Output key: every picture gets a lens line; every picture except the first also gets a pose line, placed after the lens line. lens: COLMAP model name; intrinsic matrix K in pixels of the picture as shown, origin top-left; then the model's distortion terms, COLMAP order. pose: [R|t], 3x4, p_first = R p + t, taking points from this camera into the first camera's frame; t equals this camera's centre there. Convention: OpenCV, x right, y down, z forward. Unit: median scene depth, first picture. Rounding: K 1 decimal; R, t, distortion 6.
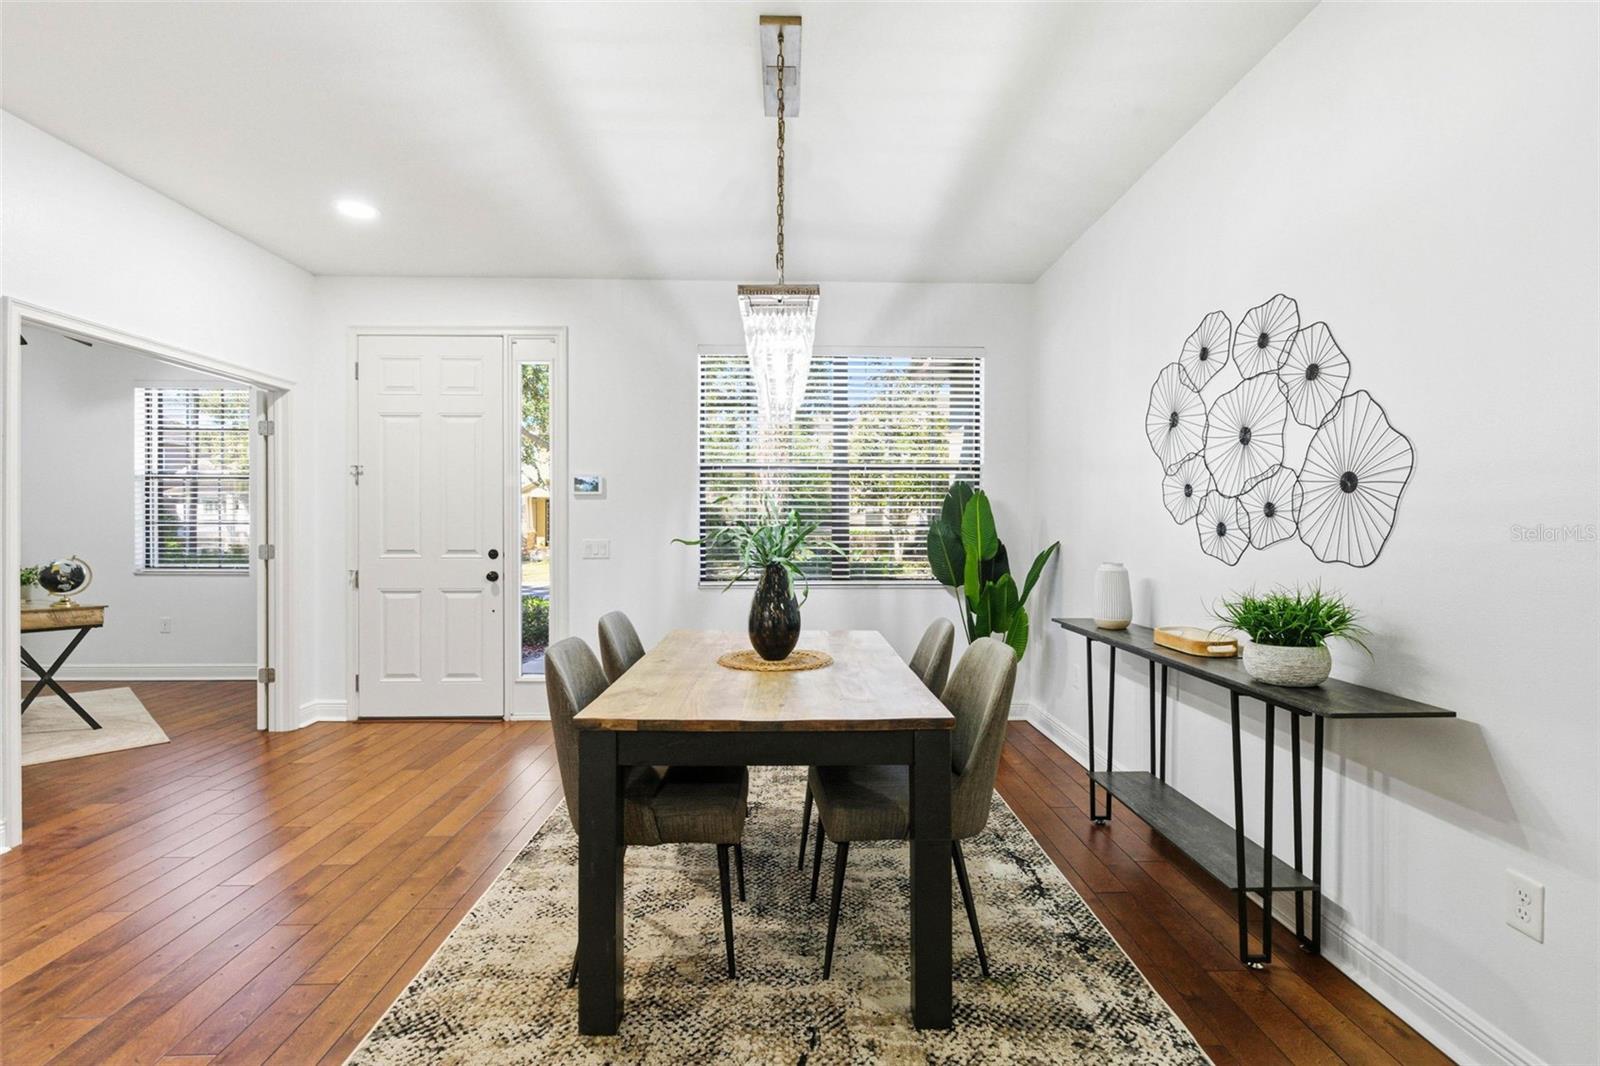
lens RADIAL K [[731.9, 0, 802.7], [0, 731.9, 529.2], [0, 0, 1]] dist [-0.000449, 0.000087]
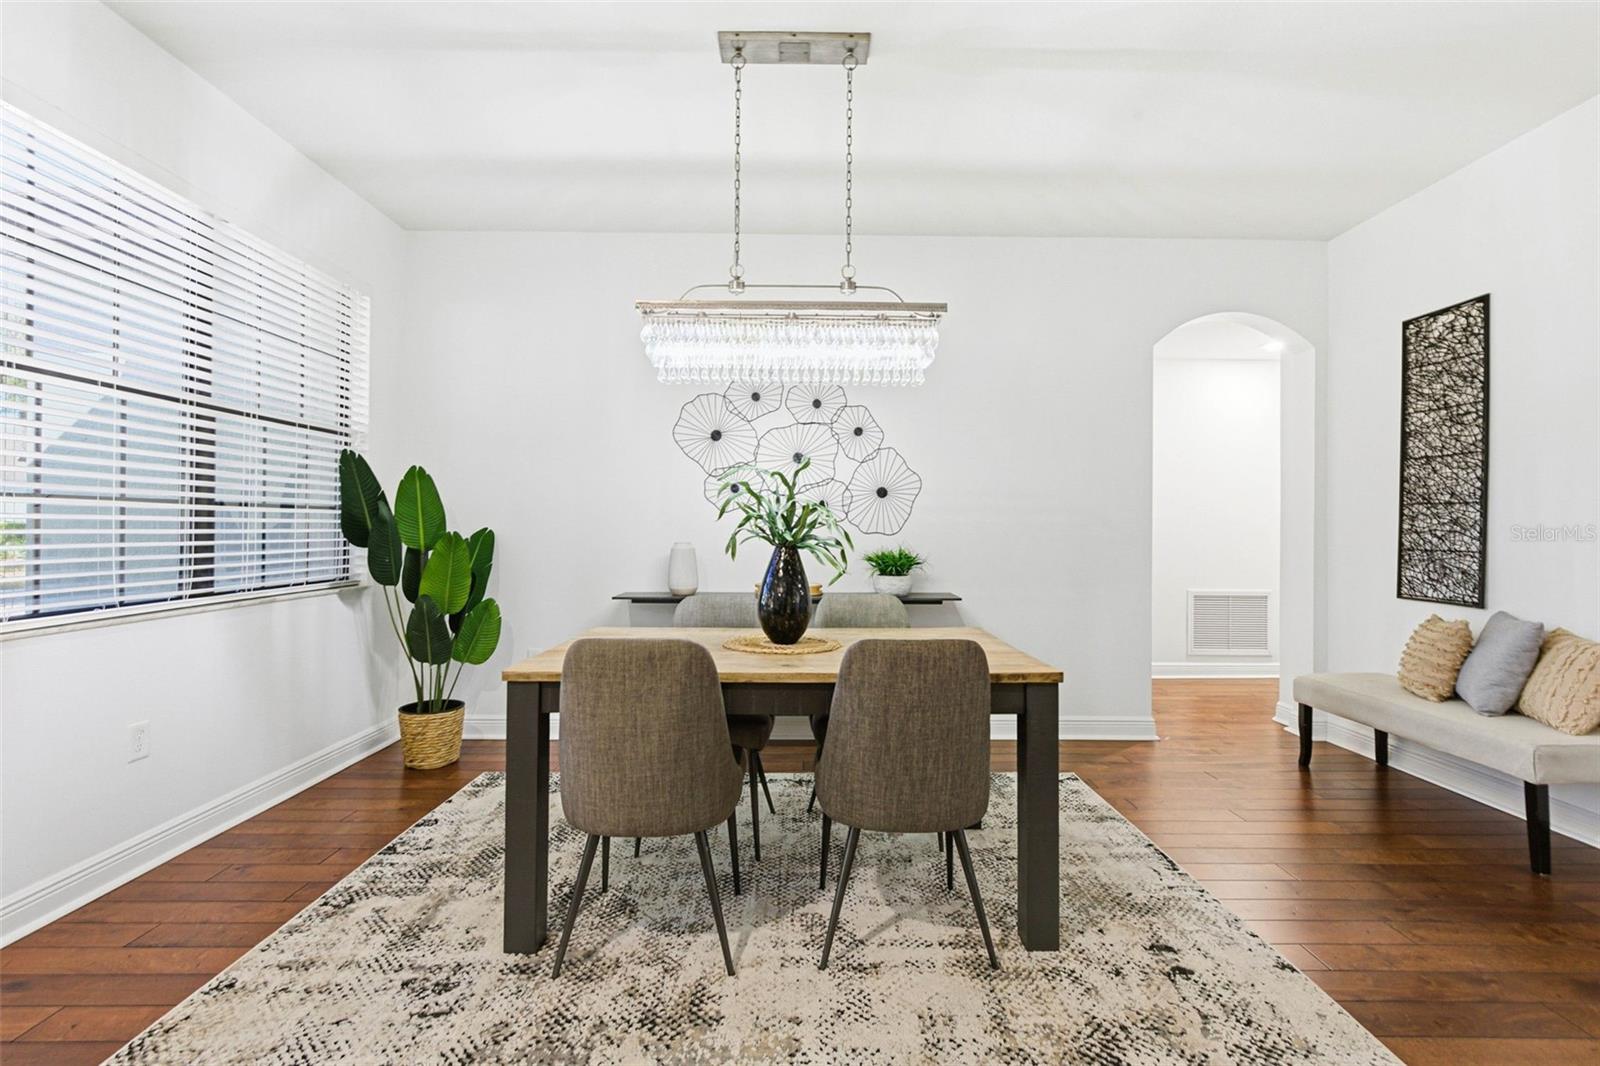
lens RADIAL K [[731.9, 0, 805.6], [0, 731.9, 524.5], [0, 0, 1]] dist [-0.000449, 0.000087]
pose [[0.013666, 0.000807, 0.999906, -0.987375], [-0.004390, 0.999990, -0.000747, 0.019719], [-0.999897, -0.004379, 0.013670, 0.938590]]
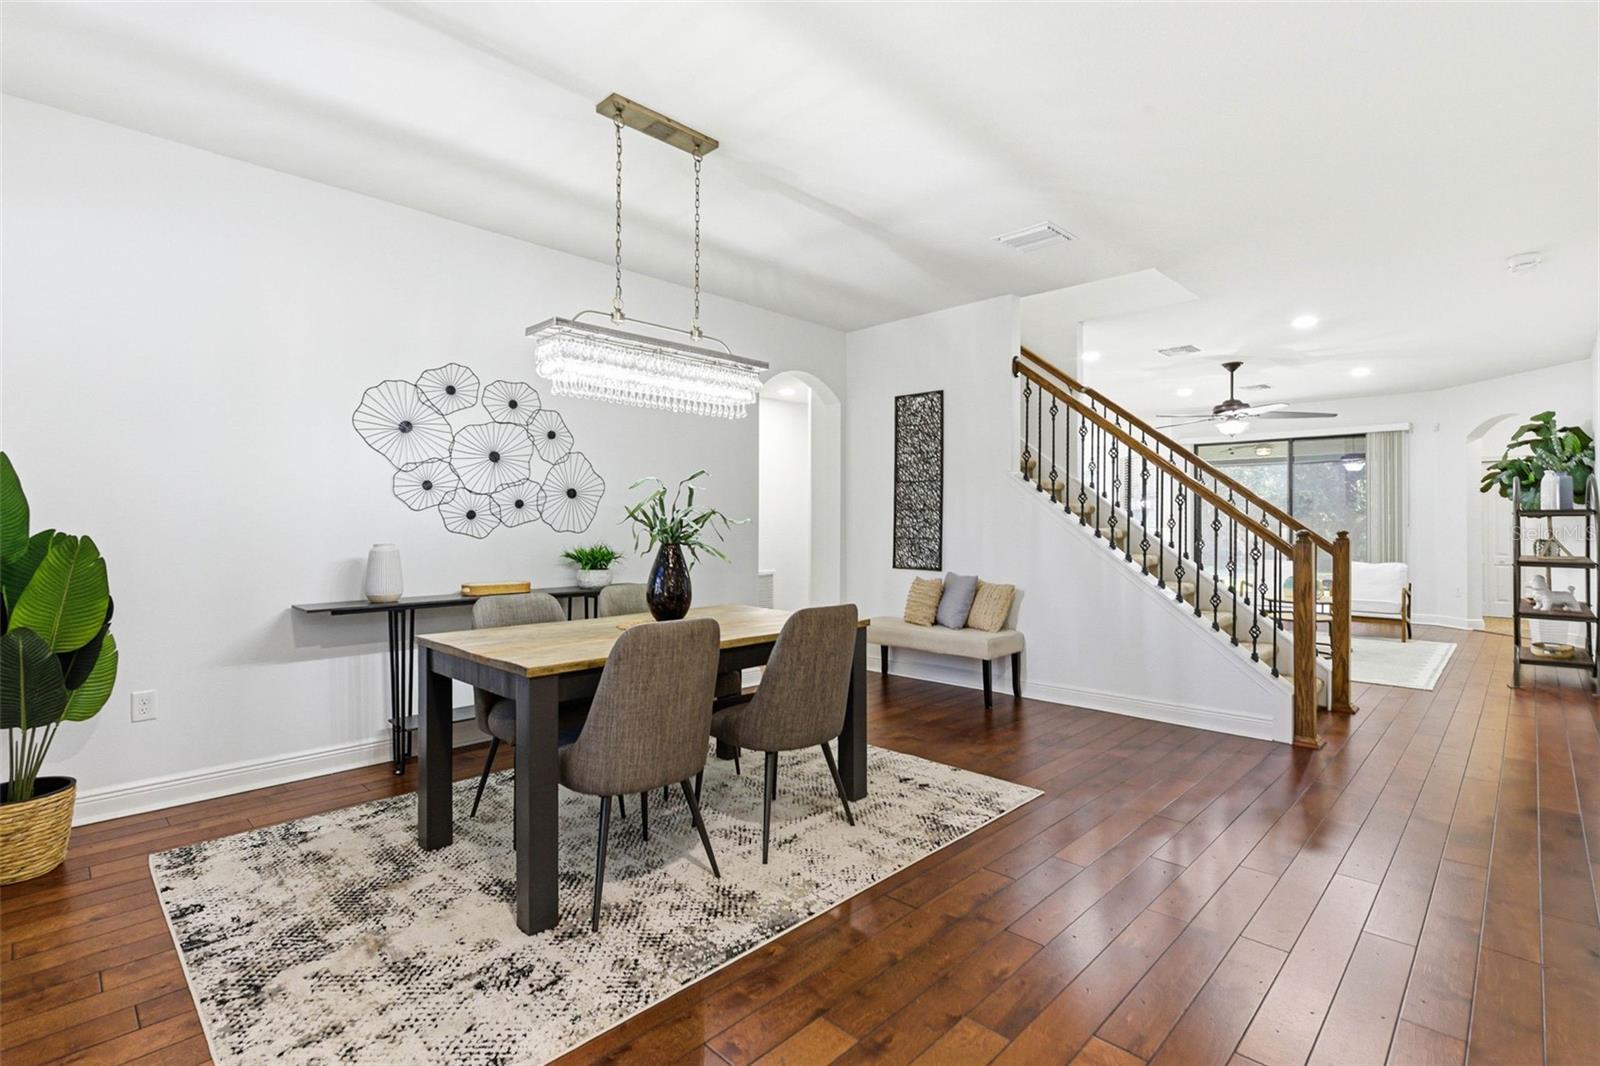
lens RADIAL K [[750.5, 0, 806.8], [0, 750.5, 517.3], [0, 0, 1]] dist [-0.005519, 0.002273]
pose [[-0.701824, 0.001763, 0.712349, -1.026484], [-0.003261, 0.999979, -0.005688, 0.012091], [-0.712343, -0.006315, -0.701803, 1.627278]]
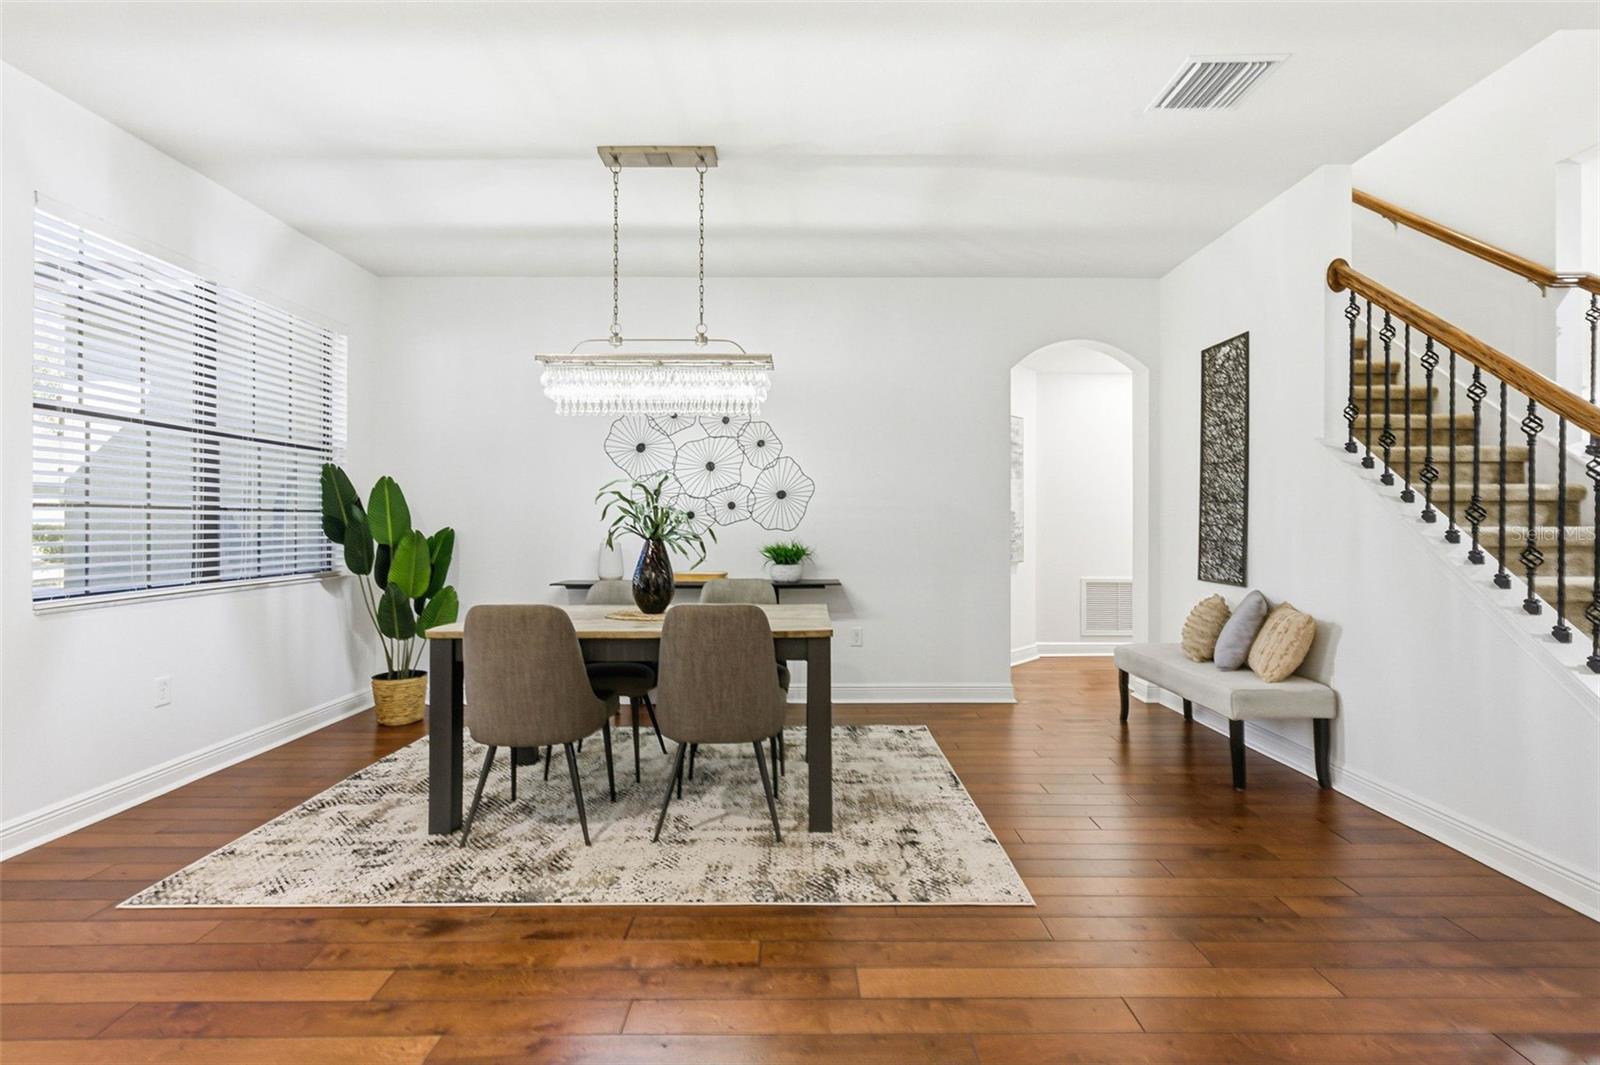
lens RADIAL K [[731.9, 0, 806.0], [0, 731.9, 522.6], [0, 0, 1]] dist [-0.000449, 0.000087]
pose [[0.020921, -0.001510, 0.999780, -1.272377], [0.002526, 0.999996, 0.001457, 0.017331], [-0.999778, 0.002495, 0.020924, 0.693444]]
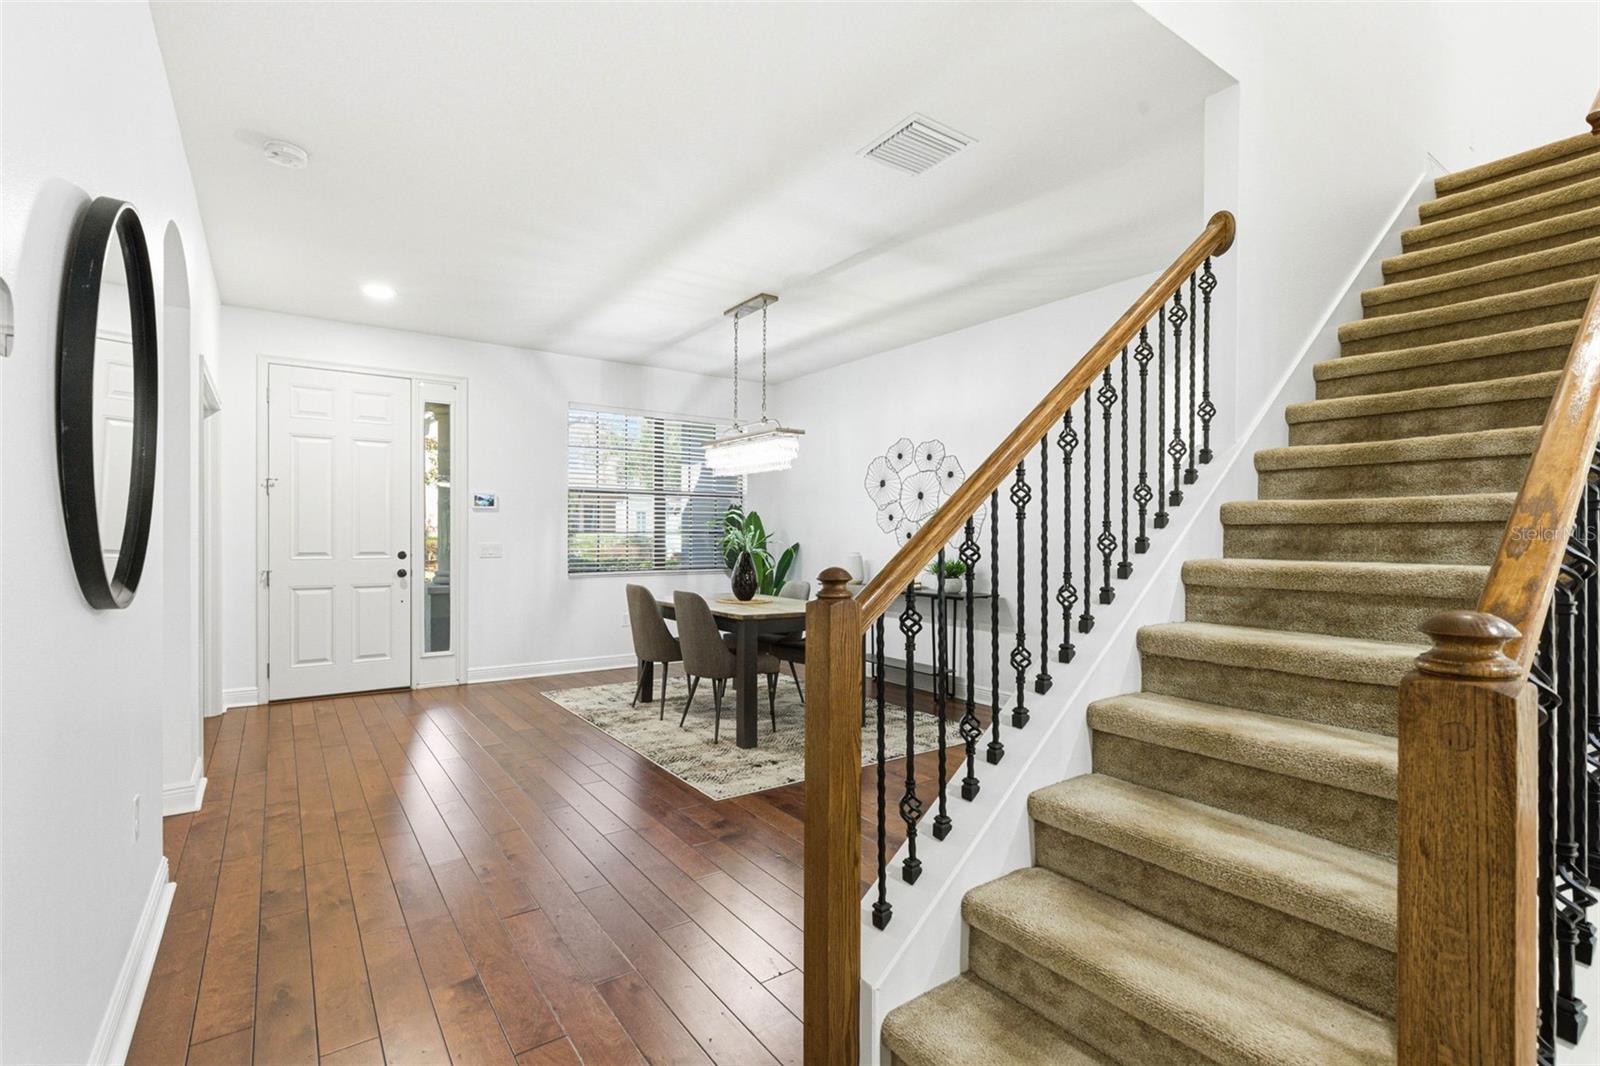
lens RADIAL K [[731.9, 0, 801.1], [0, 731.9, 536.9], [0, 0, 1]] dist [-0.000449, 0.000087]
pose [[0.830924, 0.000267, 0.556386, -0.995635], [-0.000890, 0.999999, 0.000848, 0.002876], [-0.556385, -0.001200, 0.830924, -0.719980]]
